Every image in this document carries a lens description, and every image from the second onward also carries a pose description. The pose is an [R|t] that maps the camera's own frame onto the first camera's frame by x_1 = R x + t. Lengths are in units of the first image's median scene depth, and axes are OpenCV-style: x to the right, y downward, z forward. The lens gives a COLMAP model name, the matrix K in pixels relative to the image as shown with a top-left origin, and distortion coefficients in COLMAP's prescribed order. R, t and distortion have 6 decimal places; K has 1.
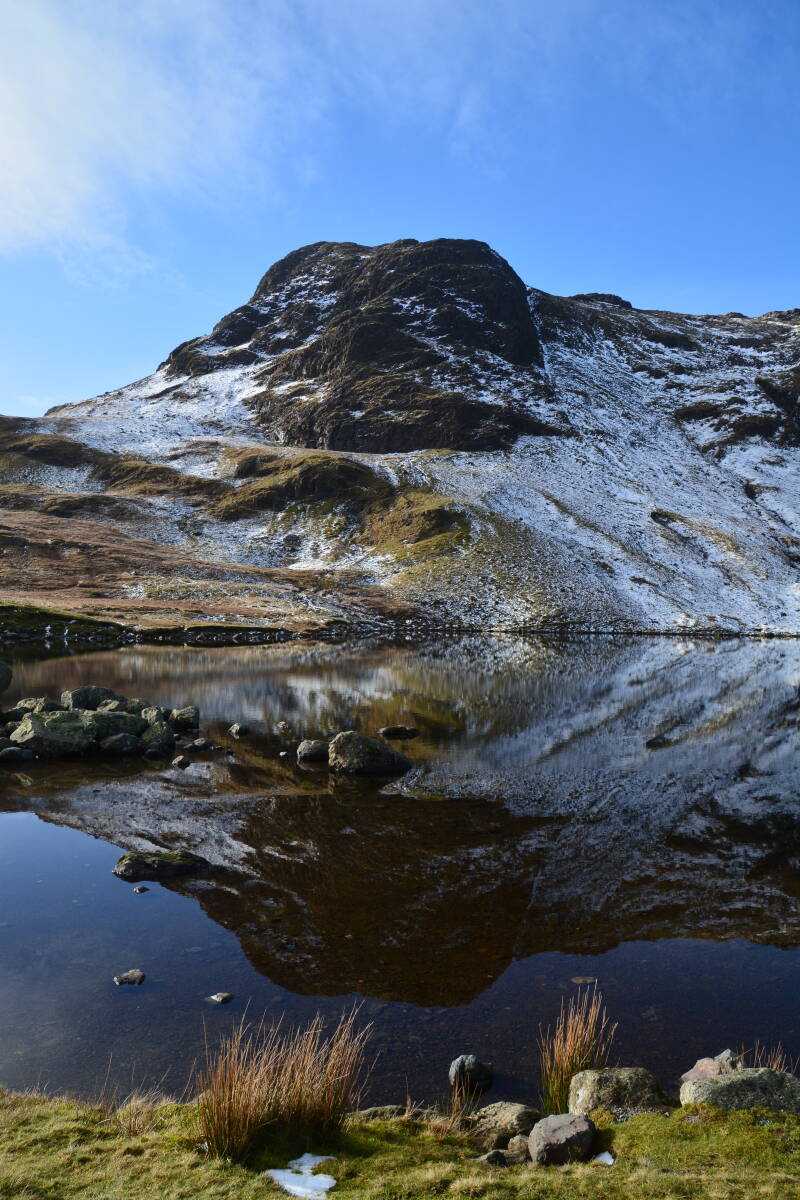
lens RADIAL K [[924.7, 0, 395.1], [0, 924.7, 601.8], [0, 0, 1]] dist [-0.097652, 0.001706]
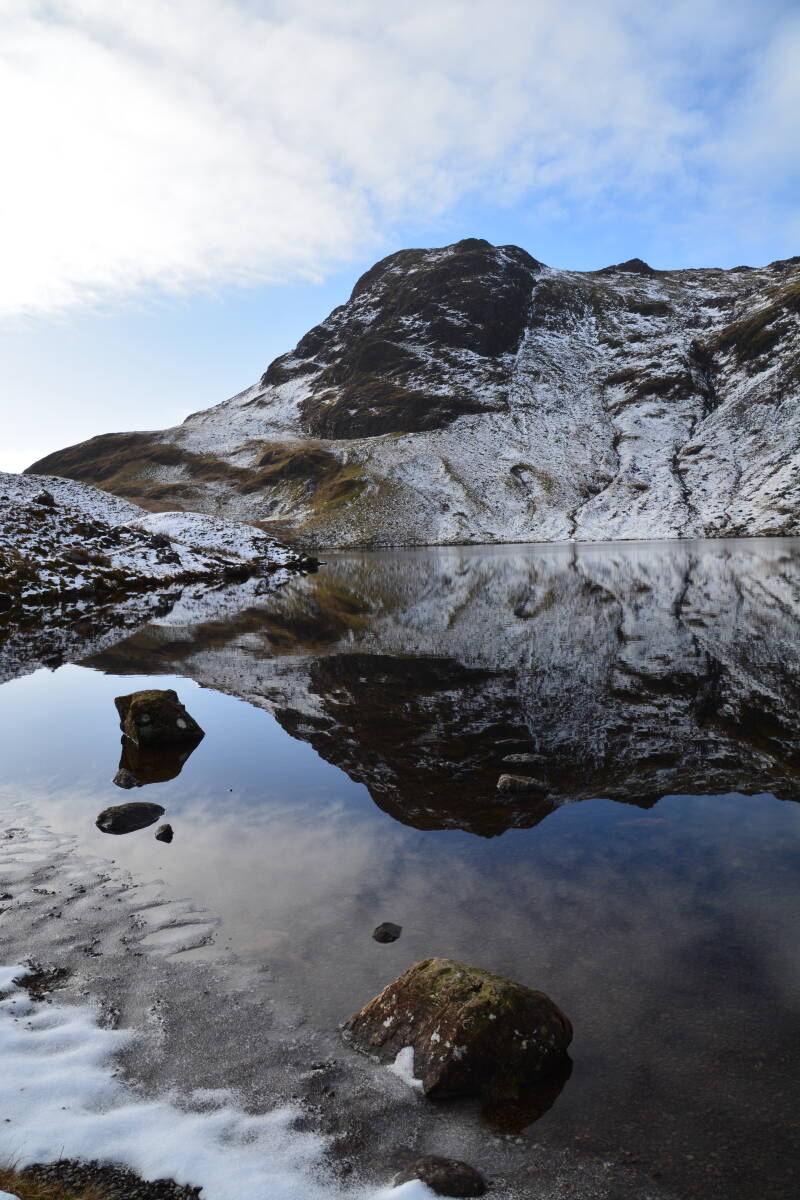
lens RADIAL K [[924.7, 0, 403.8], [0, 924.7, 602.0], [0, 0, 1]] dist [-0.097652, 0.001706]
pose [[0.964286, -0.037787, -0.262153, 0.386660], [0.058255, 0.995792, 0.070747, 0.007735], [0.258377, -0.083493, 0.962429, -0.434282]]
